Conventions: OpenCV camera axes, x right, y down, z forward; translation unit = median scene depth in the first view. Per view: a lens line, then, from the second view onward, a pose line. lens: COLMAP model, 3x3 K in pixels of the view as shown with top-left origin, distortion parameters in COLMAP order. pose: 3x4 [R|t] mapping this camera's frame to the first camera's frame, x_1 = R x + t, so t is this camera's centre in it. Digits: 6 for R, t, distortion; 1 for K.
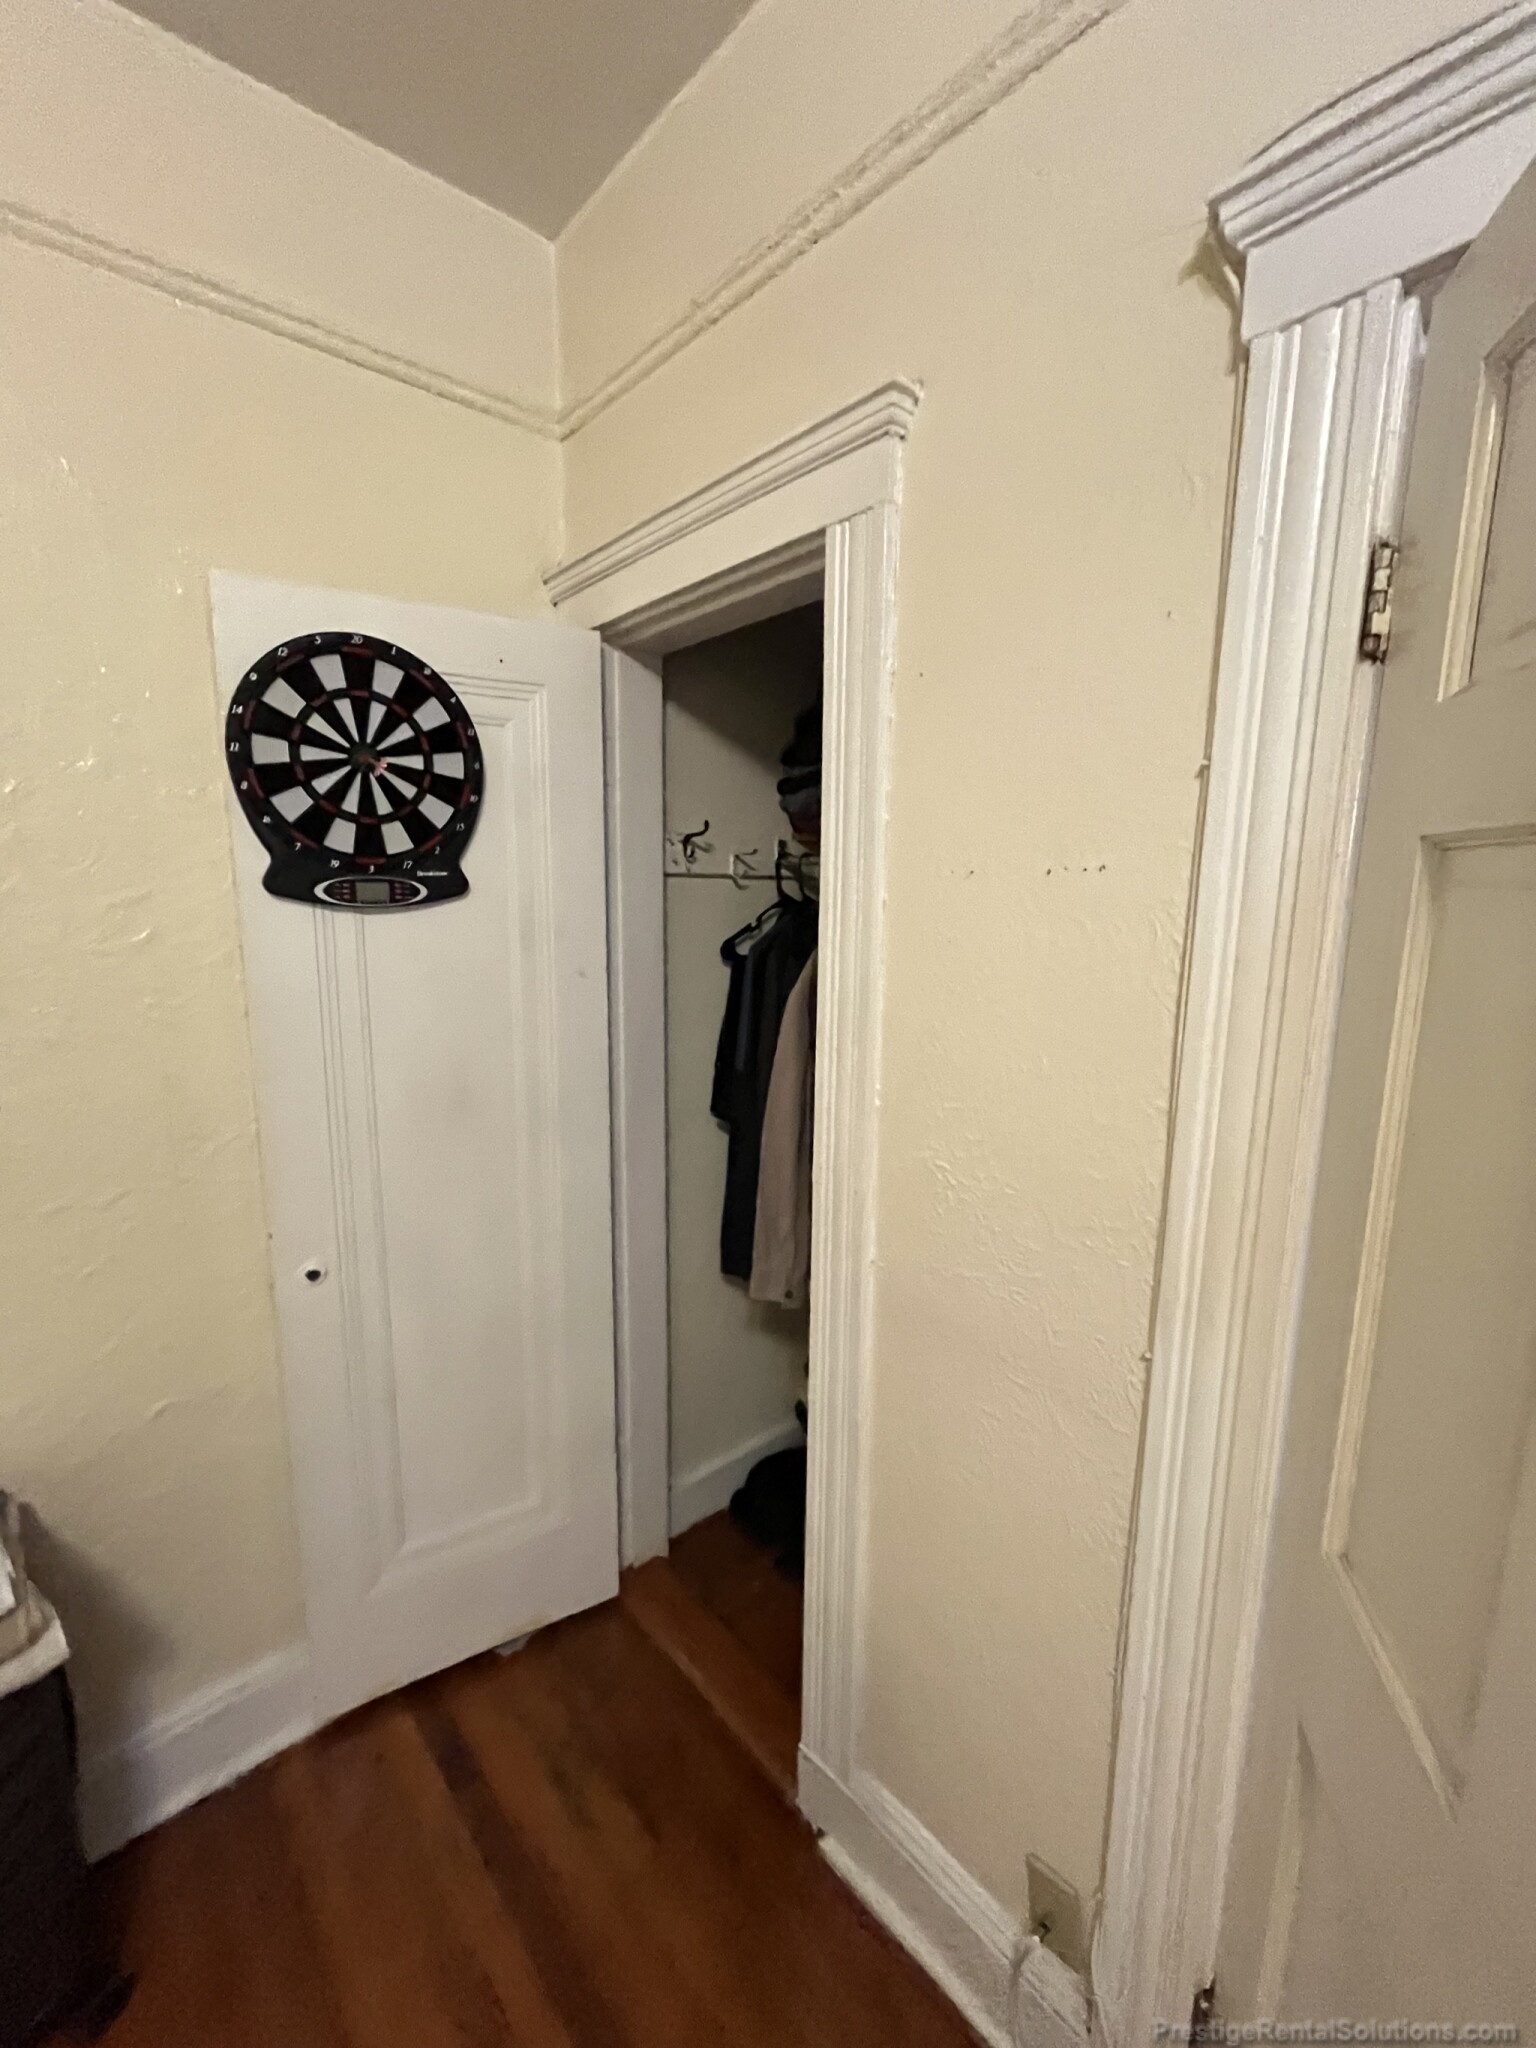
lens RADIAL K [[837.1, 0, 768.0], [0, 837.1, 1024.0], [0, 0, 1]] dist [-0.000241, 0.000000]
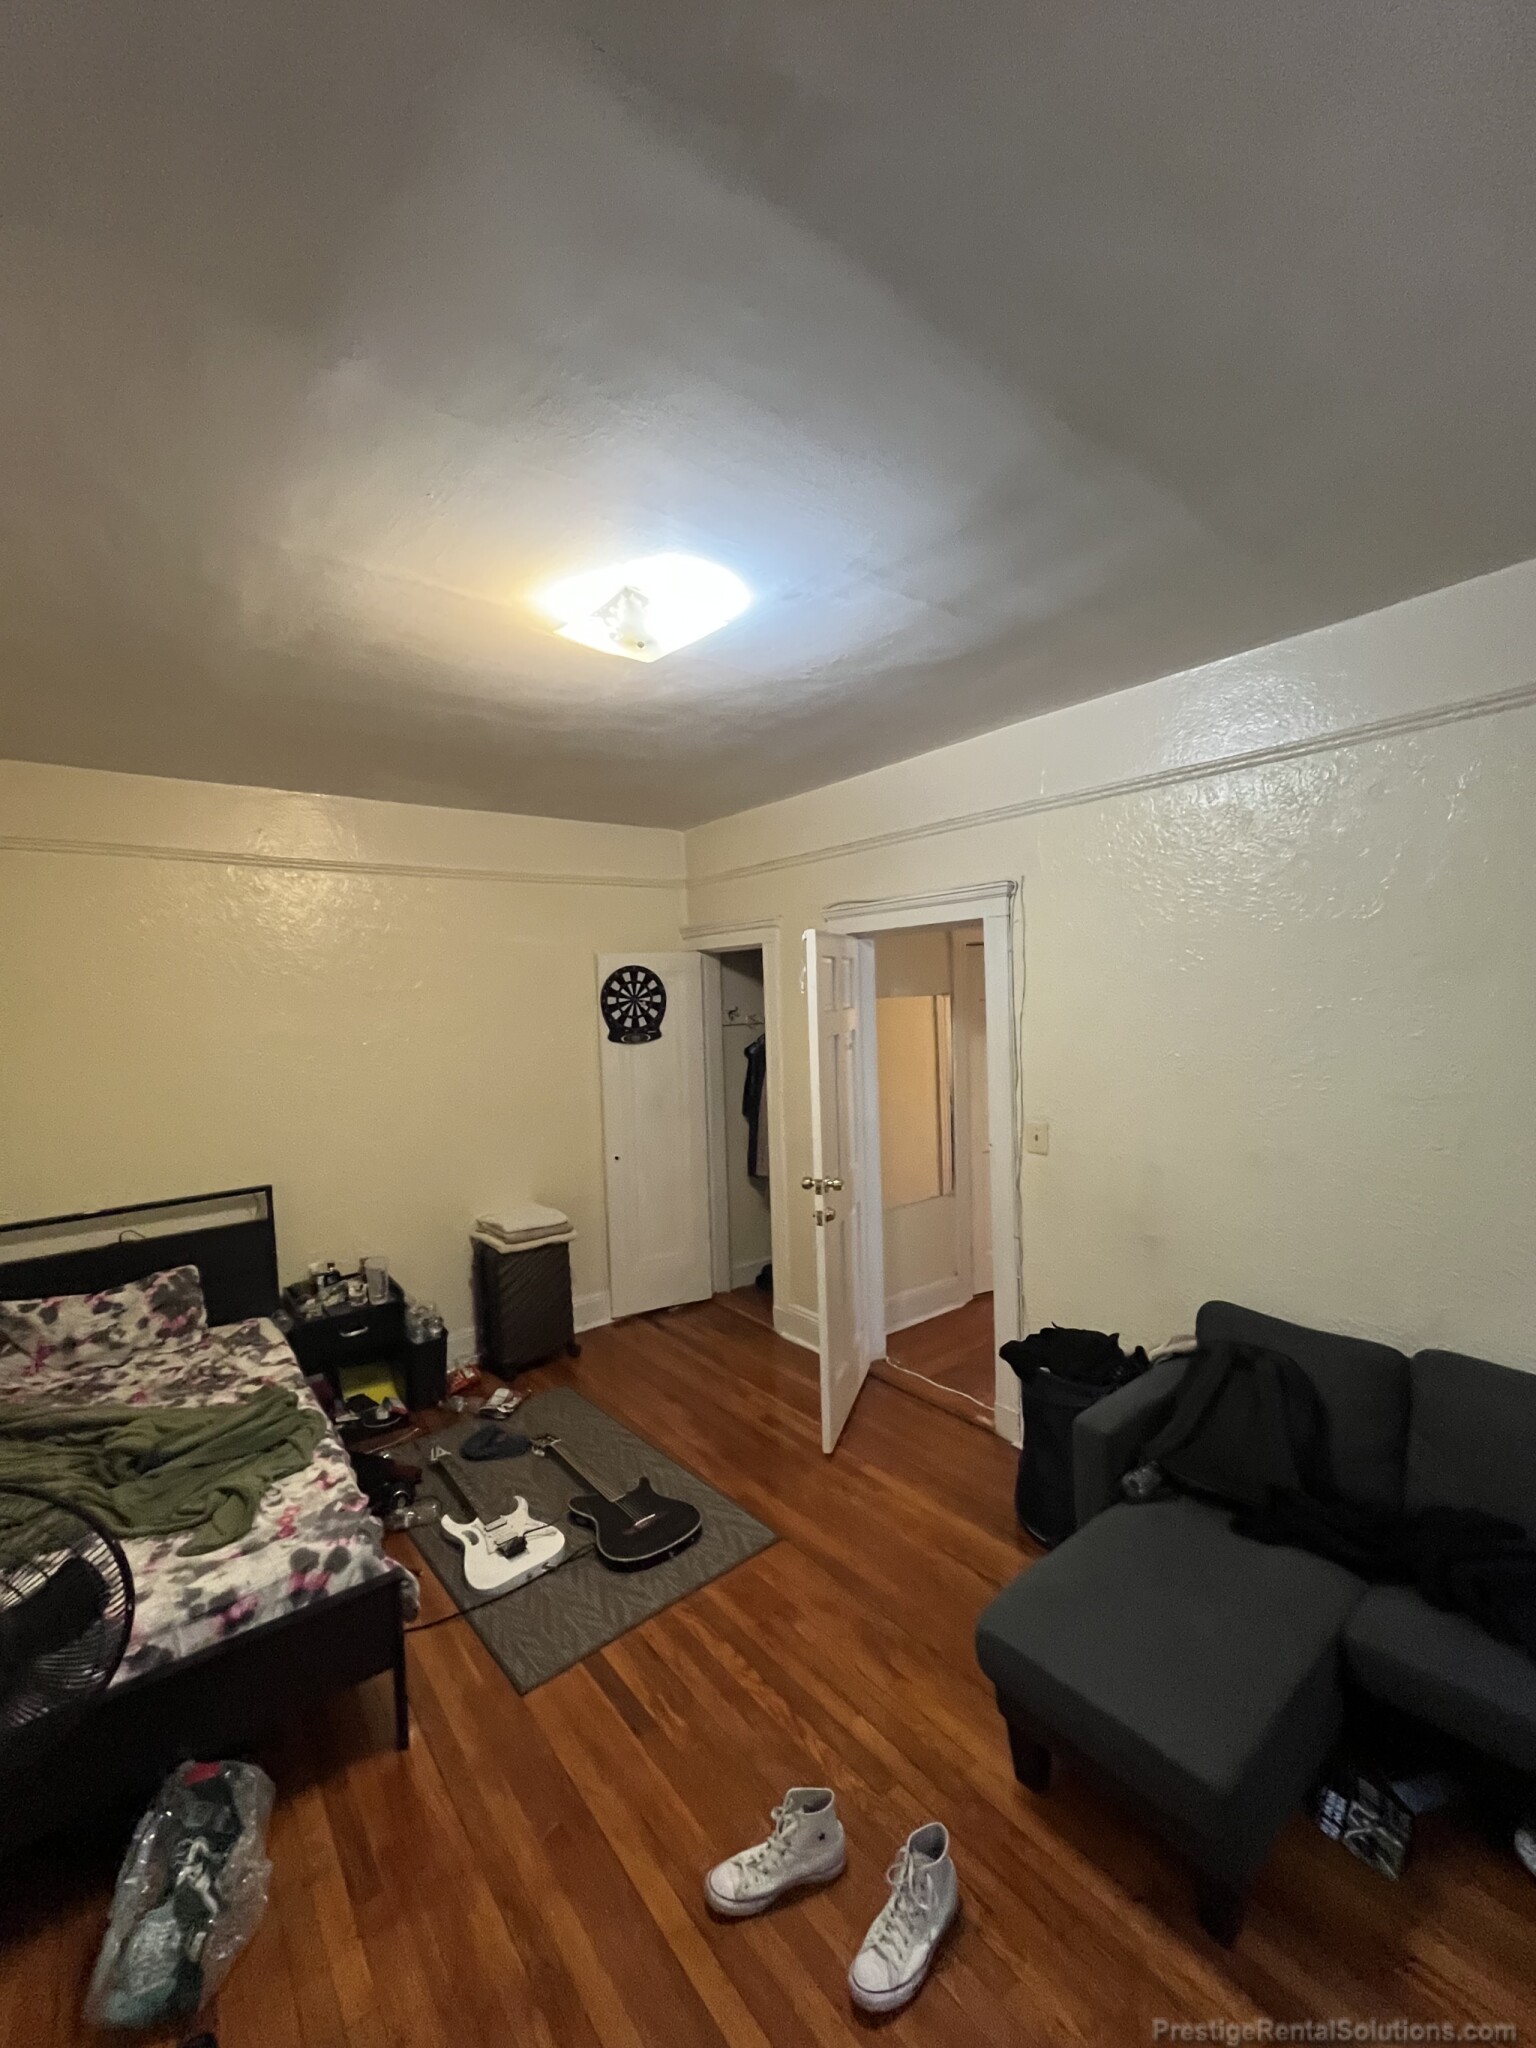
lens RADIAL K [[837.1, 0, 768.0], [0, 837.1, 1024.0], [0, 0, 1]] dist [-0.000241, 0.000000]
pose [[0.997221, -0.038573, -0.063735, 0.265397], [0.030724, 0.992318, -0.119840, 0.200306], [0.067868, 0.117549, 0.990745, -2.268038]]
